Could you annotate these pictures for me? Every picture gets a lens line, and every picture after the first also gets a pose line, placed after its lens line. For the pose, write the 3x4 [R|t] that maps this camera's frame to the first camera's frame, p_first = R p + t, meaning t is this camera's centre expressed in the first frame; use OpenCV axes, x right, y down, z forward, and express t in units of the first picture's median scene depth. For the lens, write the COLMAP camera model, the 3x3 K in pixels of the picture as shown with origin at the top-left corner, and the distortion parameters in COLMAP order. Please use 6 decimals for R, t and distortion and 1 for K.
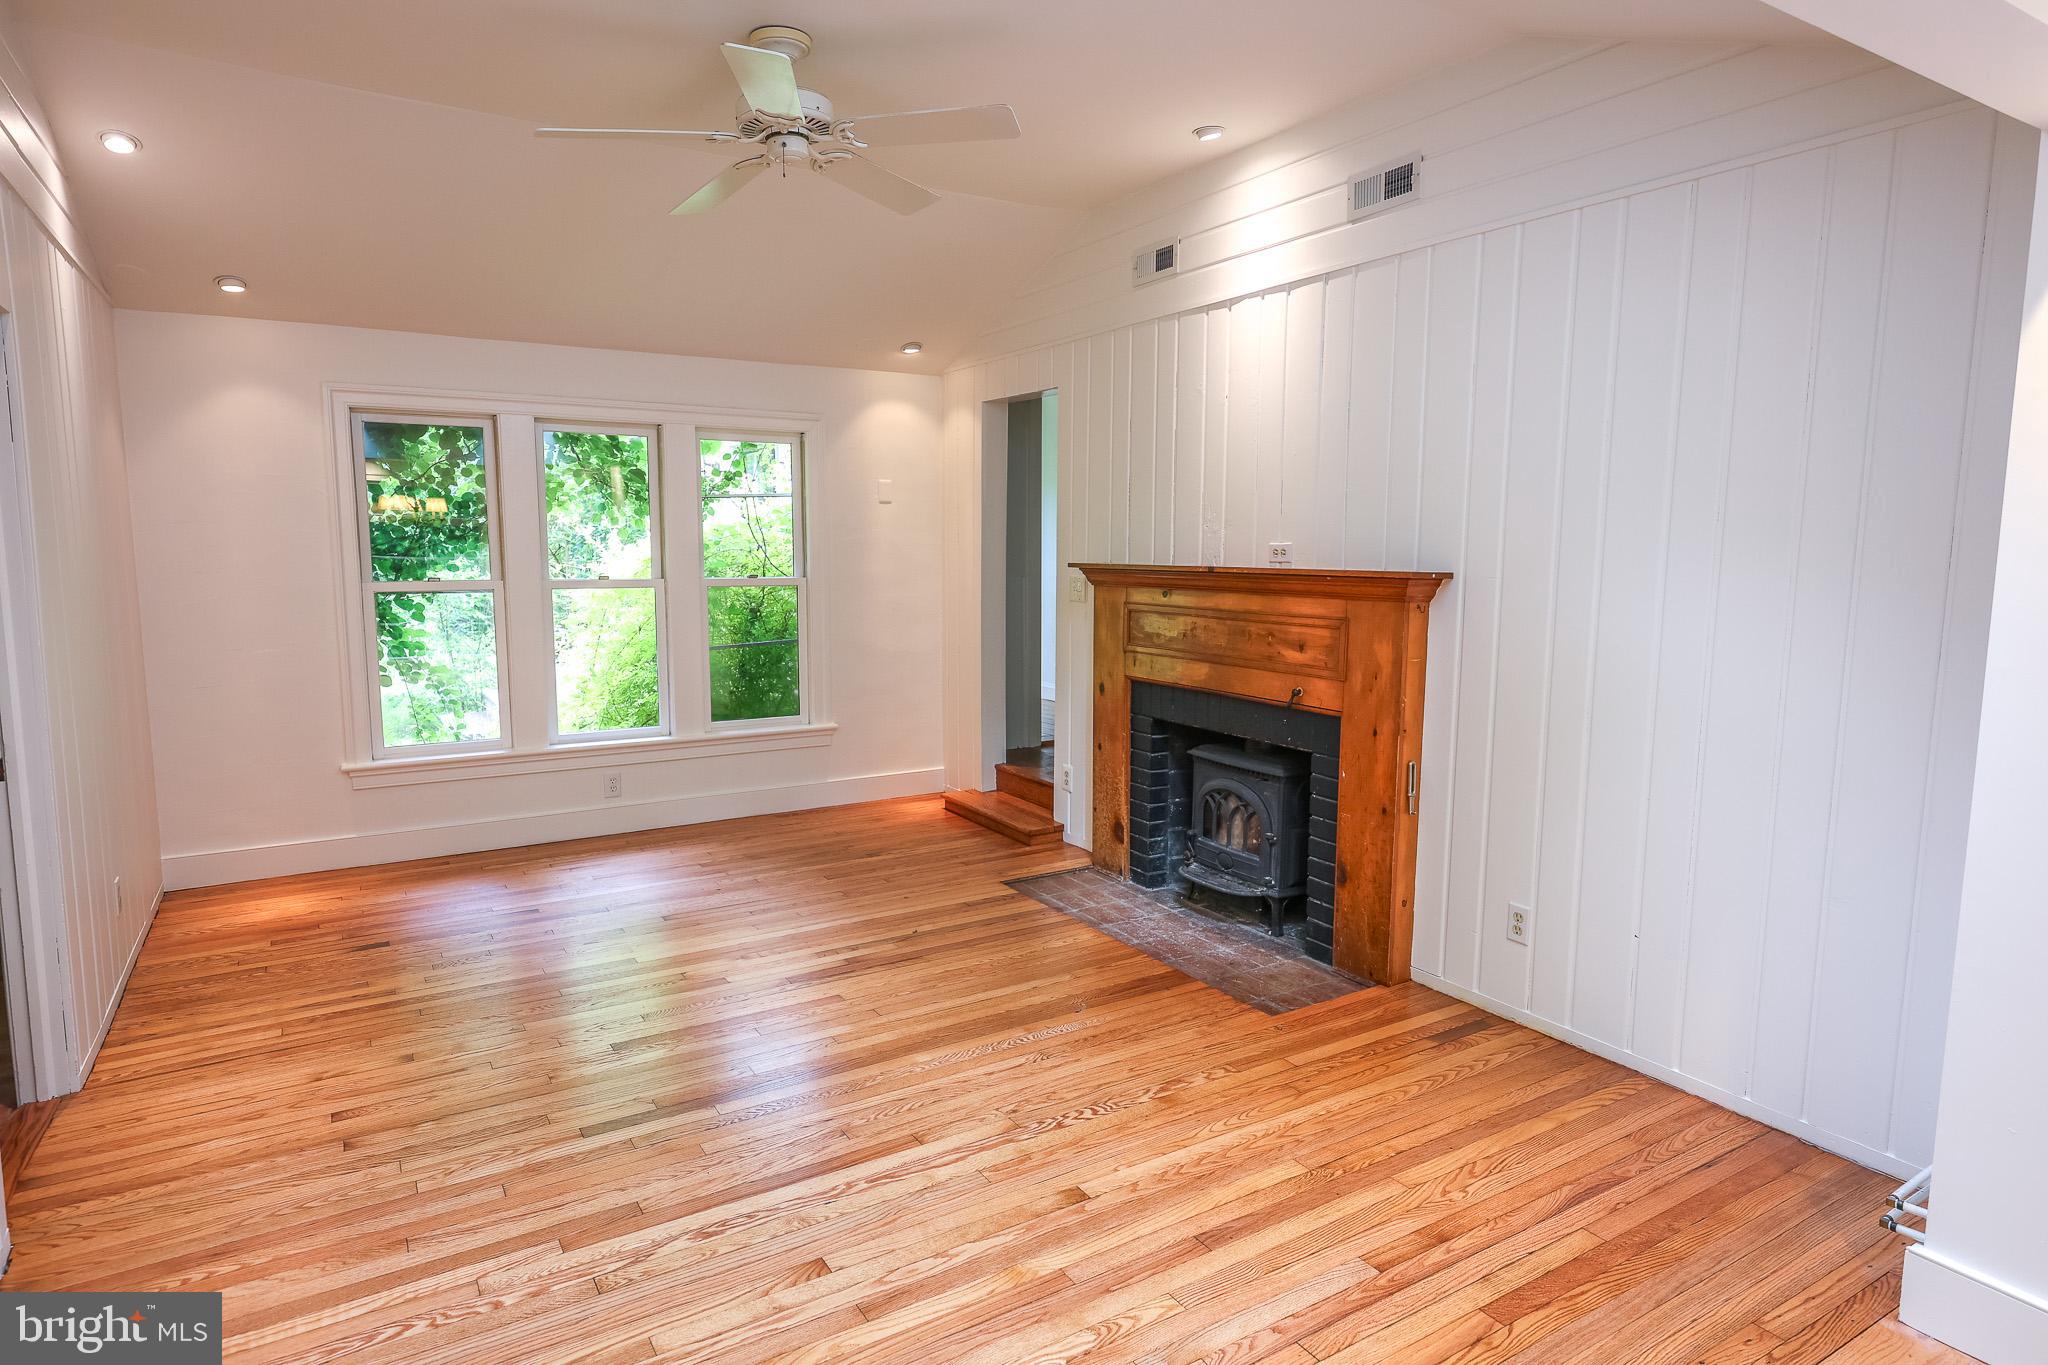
lens RADIAL K [[1162.6, 0, 1020.5], [0, 1162.6, 682.2], [0, 0, 1]] dist [0.003357, 0.000682]
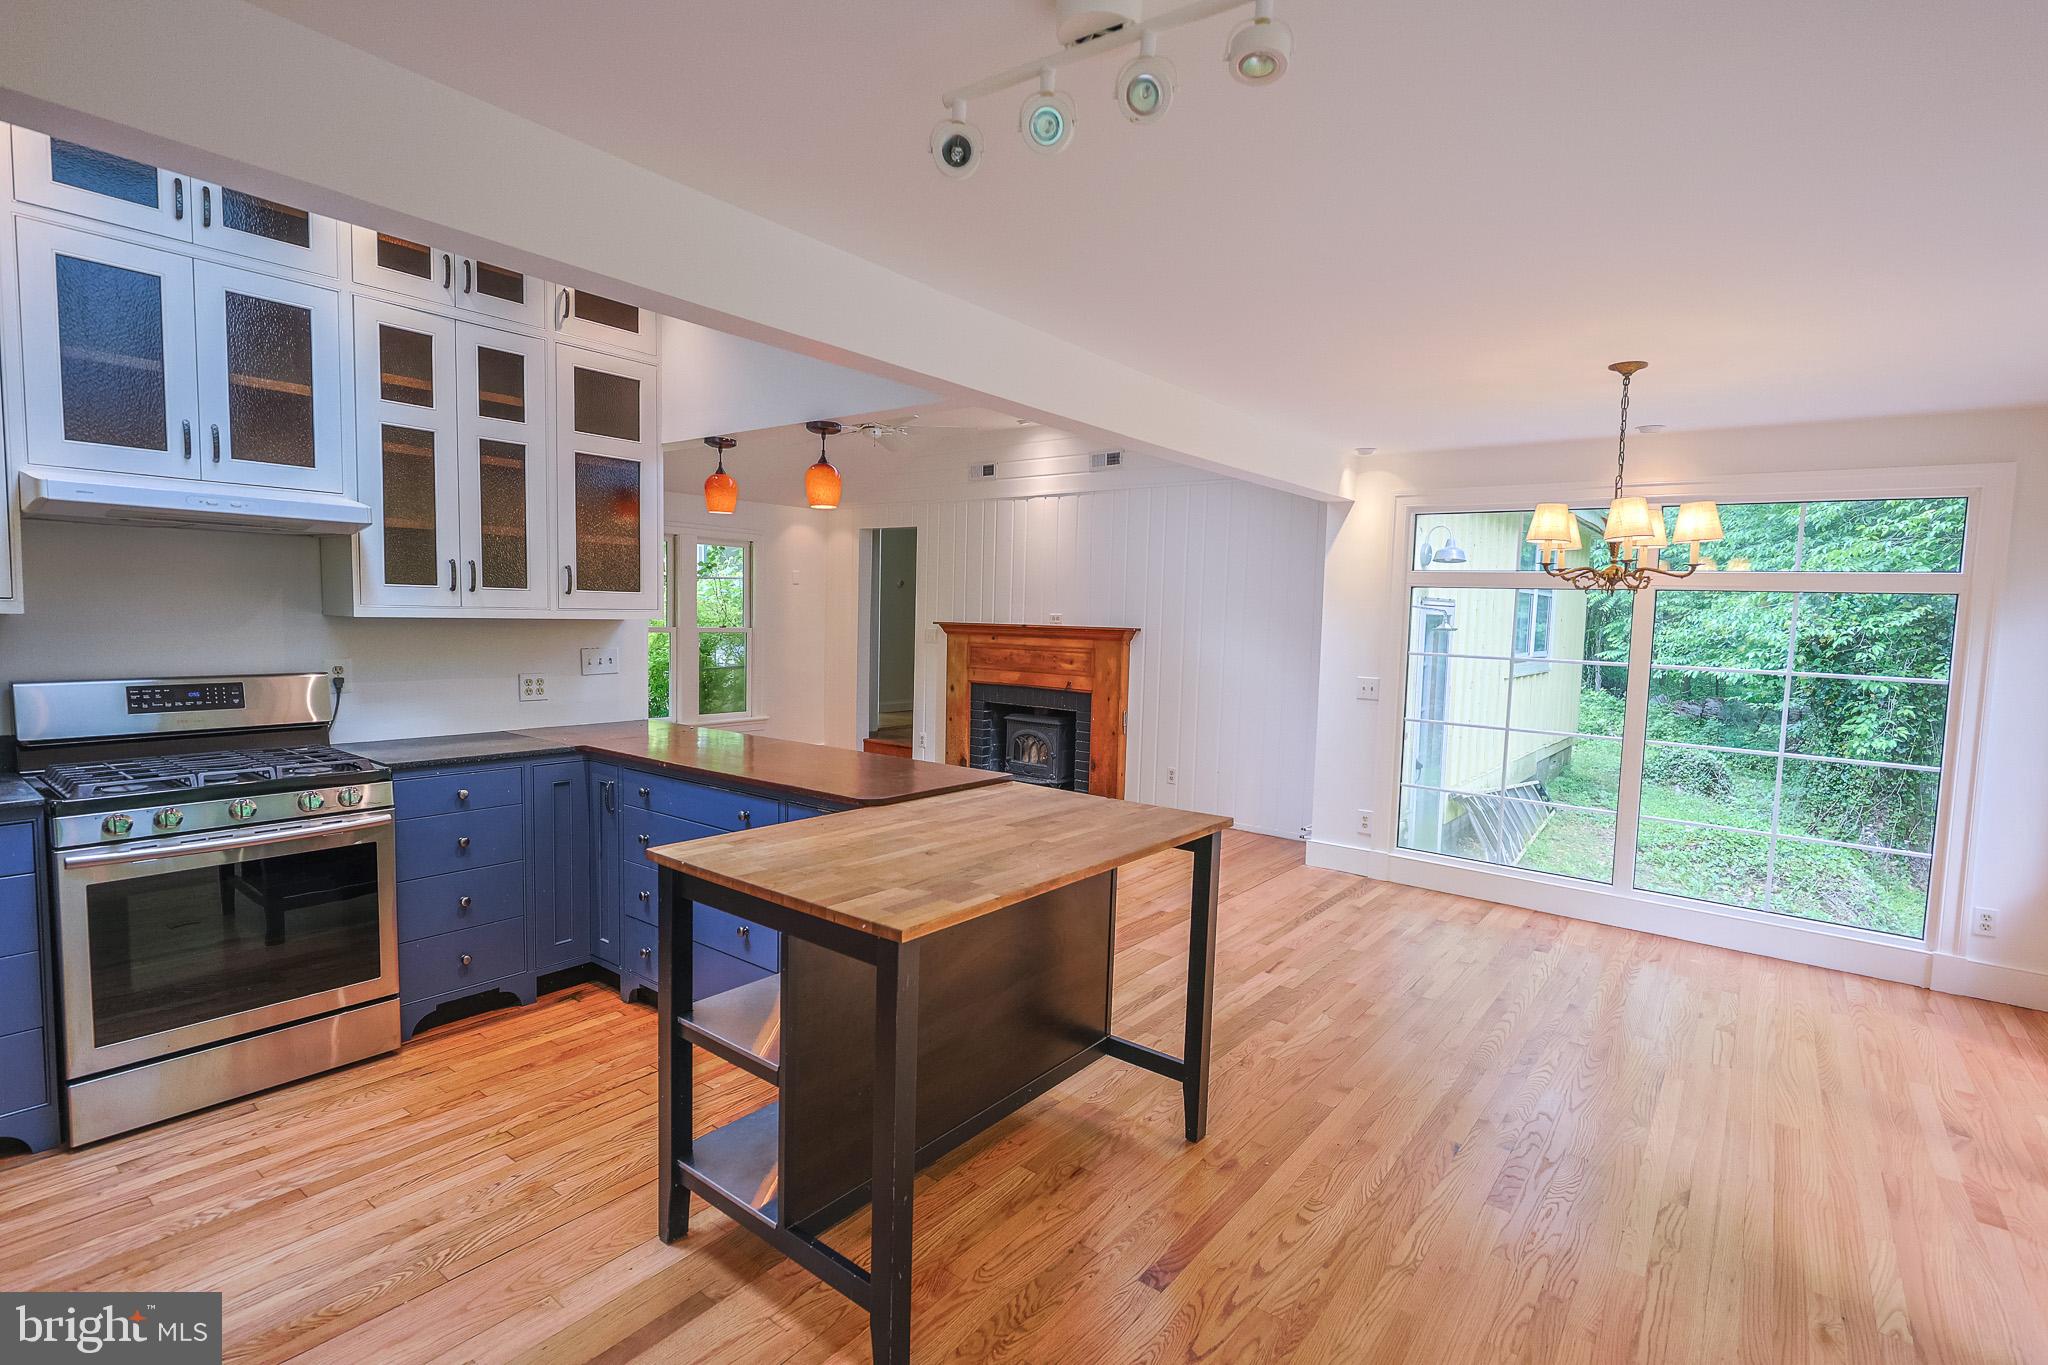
lens RADIAL K [[955.5, 0, 1024.9], [0, 955.5, 683.4], [0, 0, 1]] dist [0.000096, 0.000003]
pose [[0.934473, -0.006437, 0.355976, -0.440197], [0.020516, 0.999149, -0.035789, 0.066080], [-0.355443, 0.040747, 0.933810, -0.585135]]
